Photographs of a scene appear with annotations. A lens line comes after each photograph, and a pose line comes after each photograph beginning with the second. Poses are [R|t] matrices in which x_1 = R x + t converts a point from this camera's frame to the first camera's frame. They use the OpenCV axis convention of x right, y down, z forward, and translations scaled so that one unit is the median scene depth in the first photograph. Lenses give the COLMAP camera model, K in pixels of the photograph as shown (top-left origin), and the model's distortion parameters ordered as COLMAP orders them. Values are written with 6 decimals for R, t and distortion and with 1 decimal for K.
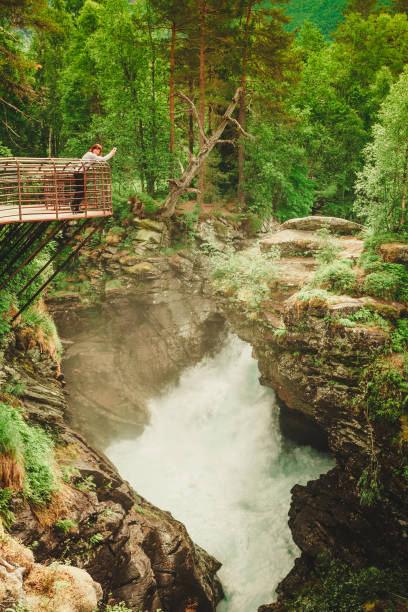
lens RADIAL K [[498.7, 0, 204.0], [0, 498.7, 306.0], [0, 0, 1]] dist [0.011666, 0.005356]
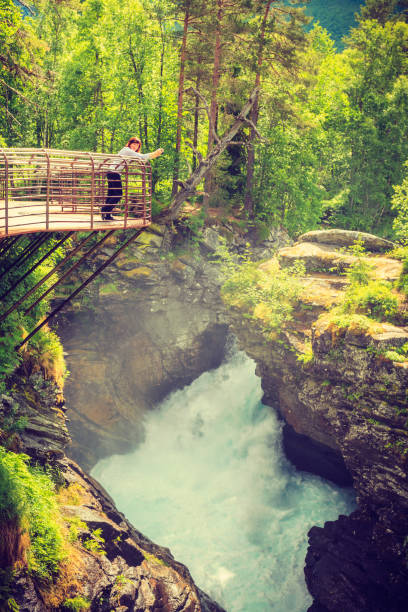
lens RADIAL K [[504.4, 0, 205.1], [0, 504.4, 303.3], [0, 0, 1]] dist [0.011846, 0.000875]
pose [[0.998160, 0.046735, 0.038631, -0.065842], [-0.046357, 0.998868, -0.010632, -0.026561], [-0.039085, 0.008822, 0.999197, 0.091485]]
